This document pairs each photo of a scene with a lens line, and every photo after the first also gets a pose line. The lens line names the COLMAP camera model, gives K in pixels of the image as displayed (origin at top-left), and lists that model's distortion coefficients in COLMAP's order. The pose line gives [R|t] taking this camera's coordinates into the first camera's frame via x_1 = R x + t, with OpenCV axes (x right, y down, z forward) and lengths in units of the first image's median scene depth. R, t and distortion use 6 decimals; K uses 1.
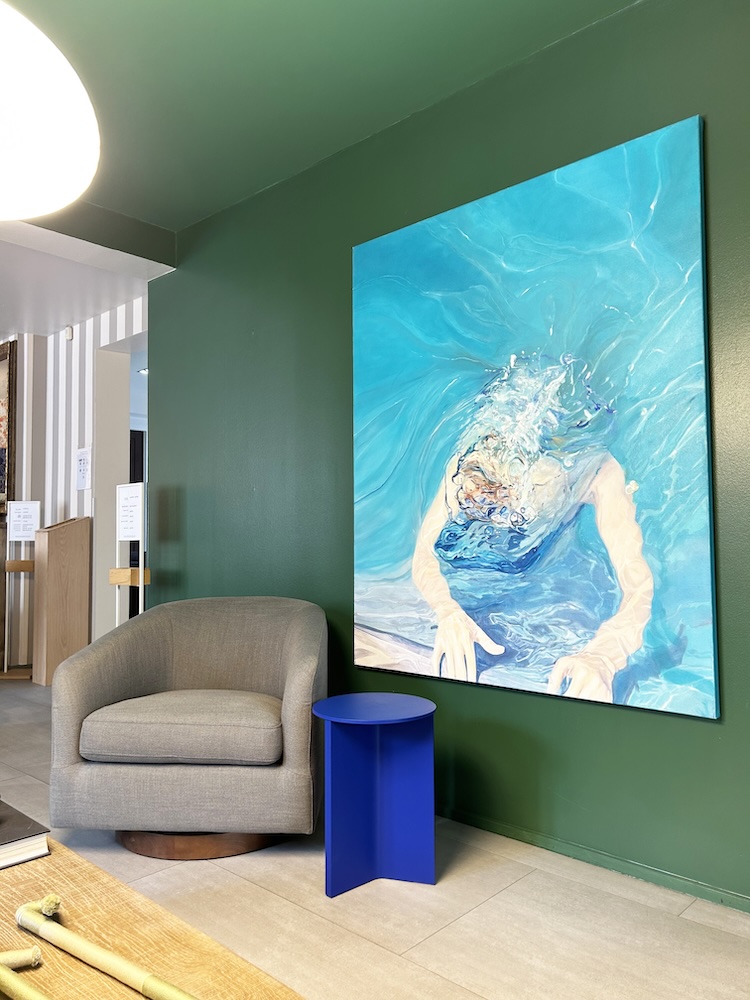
lens RADIAL K [[759.3, 0, 379.8], [0, 759.3, 501.5], [0, 0, 1]] dist [0.041171, -0.043530]
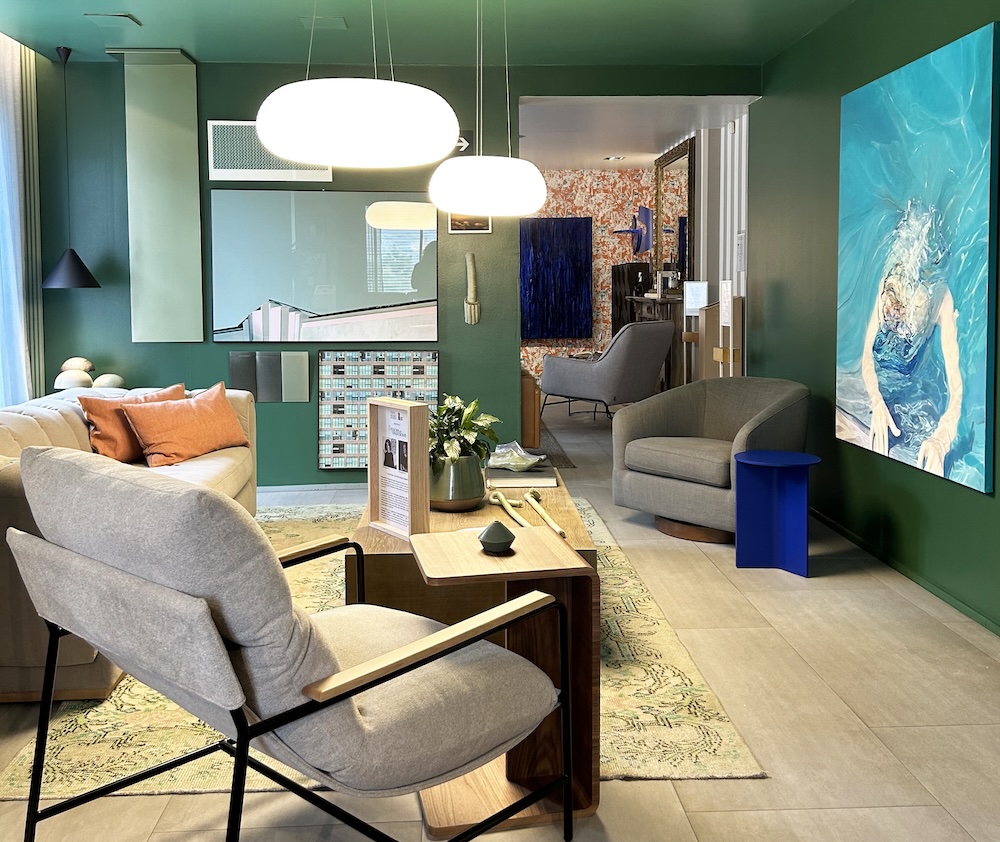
lens RADIAL K [[931.3, 0, 494.6], [0, 931.3, 424.4], [0, 0, 1]] dist [-0.020094, 0.000000]
pose [[0.722415, 0.107197, -0.683100, 0.759621], [0.022097, 0.983826, 0.177758, -0.116459], [0.691107, -0.143509, 0.708362, -0.598235]]
